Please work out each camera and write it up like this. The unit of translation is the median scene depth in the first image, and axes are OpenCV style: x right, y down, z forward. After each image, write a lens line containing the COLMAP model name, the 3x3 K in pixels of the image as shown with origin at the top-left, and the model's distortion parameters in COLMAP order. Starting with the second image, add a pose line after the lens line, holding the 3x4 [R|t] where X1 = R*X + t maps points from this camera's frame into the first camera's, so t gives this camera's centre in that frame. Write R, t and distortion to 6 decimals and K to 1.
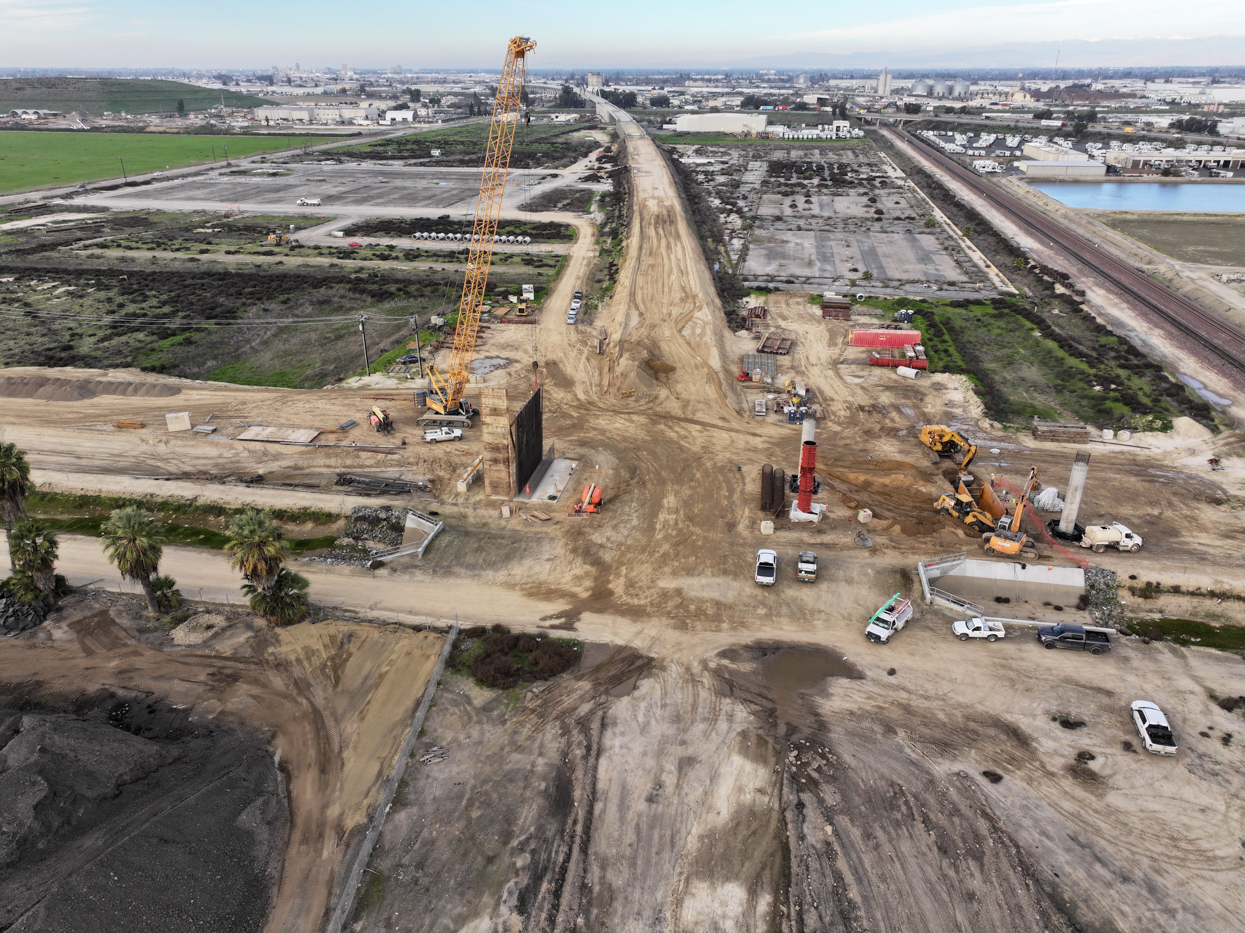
lens RADIAL K [[880.0, 0, 618.9], [0, 880.0, 462.9], [0, 0, 1]] dist [-0.003952, 0.019718]
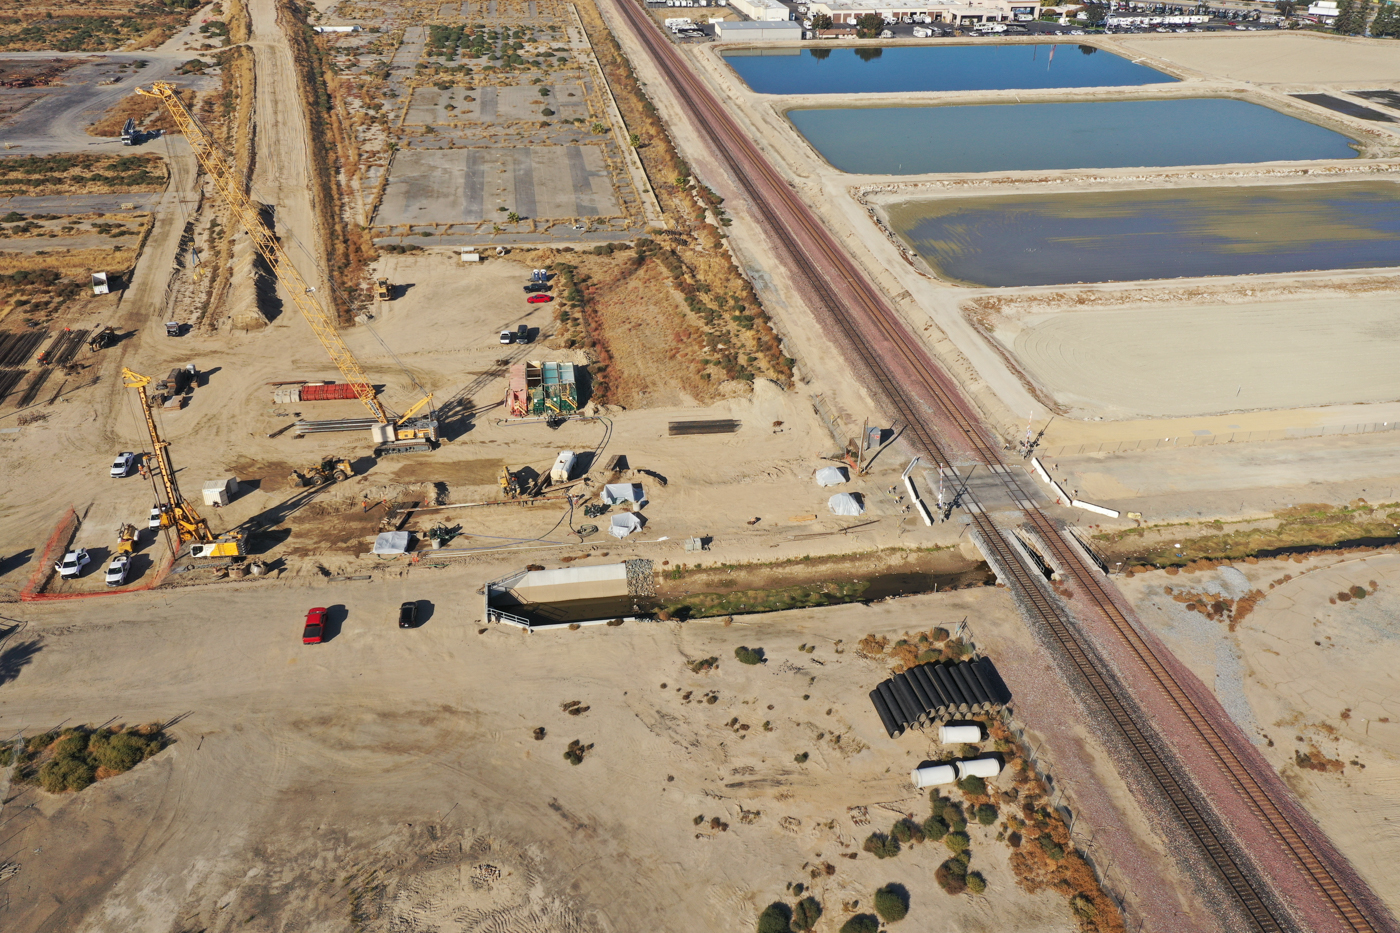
lens RADIAL K [[1111.0, 0, 702.0], [0, 1111.0, 466.6], [0, 0, 1]] dist [0.018422, 0.002032]
pose [[0.942612, -0.154891, 0.295790, 0.145027], [0.125566, 0.985303, 0.115807, -0.115806], [-0.309380, -0.072020, 0.948207, -0.297810]]
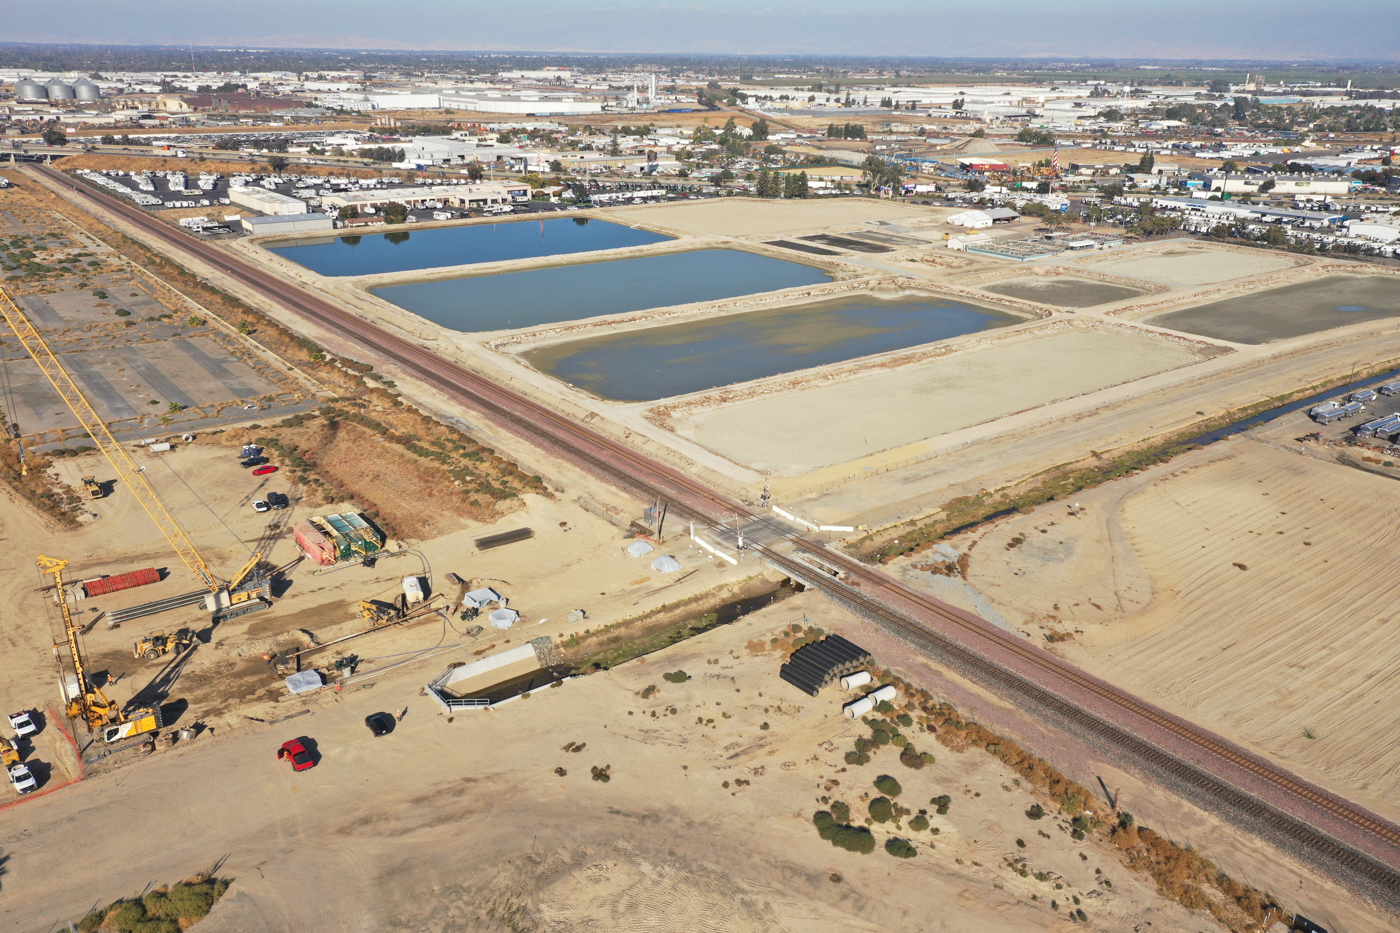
lens RADIAL K [[1111.0, 0, 704.0], [0, 1111.0, 469.2], [0, 0, 1]] dist [0.018422, 0.002032]
pose [[0.669207, -0.251438, 0.699243, -0.294756], [0.291357, 0.954447, 0.064363, -0.116169], [-0.683574, 0.160657, 0.711980, -0.305750]]
